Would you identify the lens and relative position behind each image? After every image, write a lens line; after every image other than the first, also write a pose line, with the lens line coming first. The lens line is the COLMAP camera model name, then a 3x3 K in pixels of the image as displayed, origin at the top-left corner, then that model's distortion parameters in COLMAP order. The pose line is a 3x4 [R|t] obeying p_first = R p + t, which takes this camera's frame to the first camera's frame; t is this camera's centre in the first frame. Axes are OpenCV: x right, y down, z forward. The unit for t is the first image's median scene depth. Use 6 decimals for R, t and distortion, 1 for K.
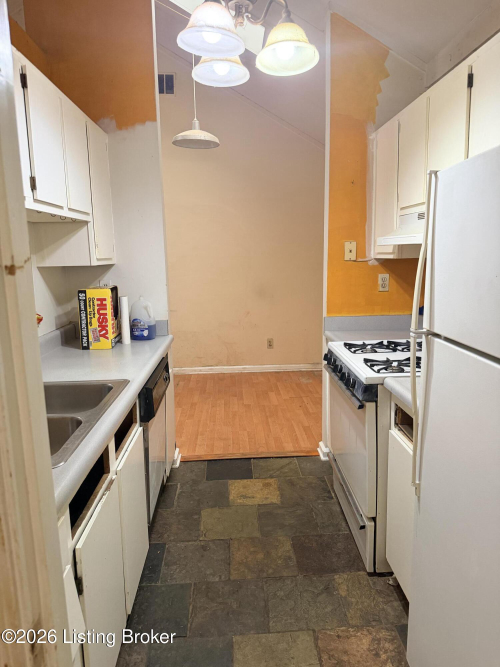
lens RADIAL K [[466.9, 0, 250.5], [0, 466.9, 332.8], [0, 0, 1]] dist [0.050006, -0.073143]
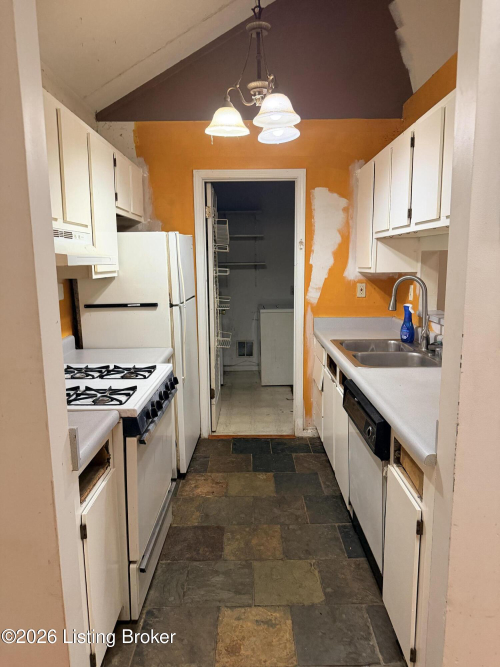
lens RADIAL K [[466.9, 0, 249.9], [0, 466.9, 332.4], [0, 0, 1]] dist [0.050006, -0.073143]
pose [[-0.998425, 0.022846, 0.051231, -0.033988], [0.038388, 0.944220, 0.327071, -0.330207], [-0.040901, 0.328522, -0.943610, 1.770008]]
